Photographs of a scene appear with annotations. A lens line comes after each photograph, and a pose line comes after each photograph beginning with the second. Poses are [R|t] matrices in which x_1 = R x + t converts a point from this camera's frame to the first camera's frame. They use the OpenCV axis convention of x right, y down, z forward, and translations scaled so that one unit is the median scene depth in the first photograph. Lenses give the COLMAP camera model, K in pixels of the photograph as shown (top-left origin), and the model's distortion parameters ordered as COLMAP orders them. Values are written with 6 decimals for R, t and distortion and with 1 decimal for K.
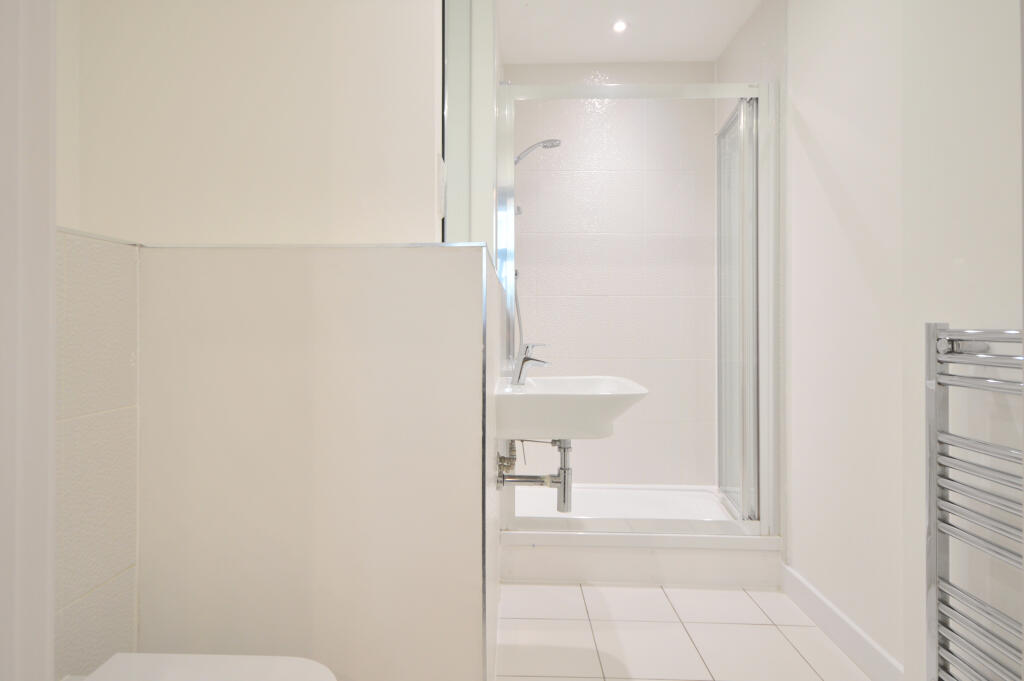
lens RADIAL K [[571.5, 0, 510.0], [0, 571.5, 352.7], [0, 0, 1]] dist [-0.015119, 0.056917]
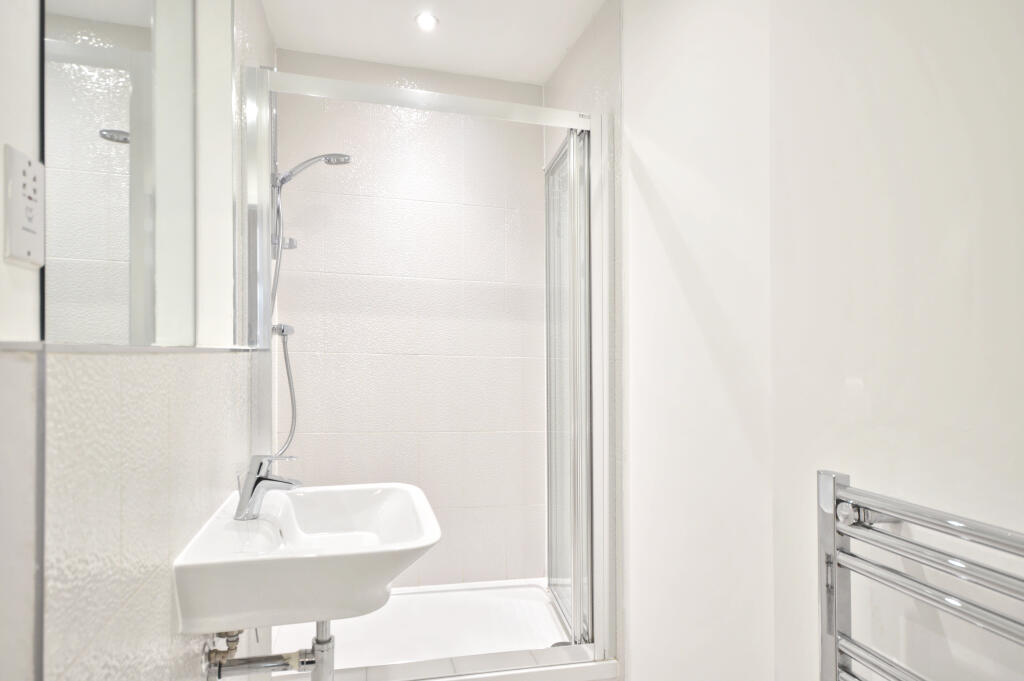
lens RADIAL K [[575.7, 0, 512.0], [0, 575.7, 340.5], [0, 0, 1]] dist [0.027694, -0.000027]
pose [[0.962142, 0.021903, 0.271668, 0.096920], [-0.005596, 0.998143, -0.060657, -0.086178], [-0.272492, 0.056840, 0.960478, 0.227598]]
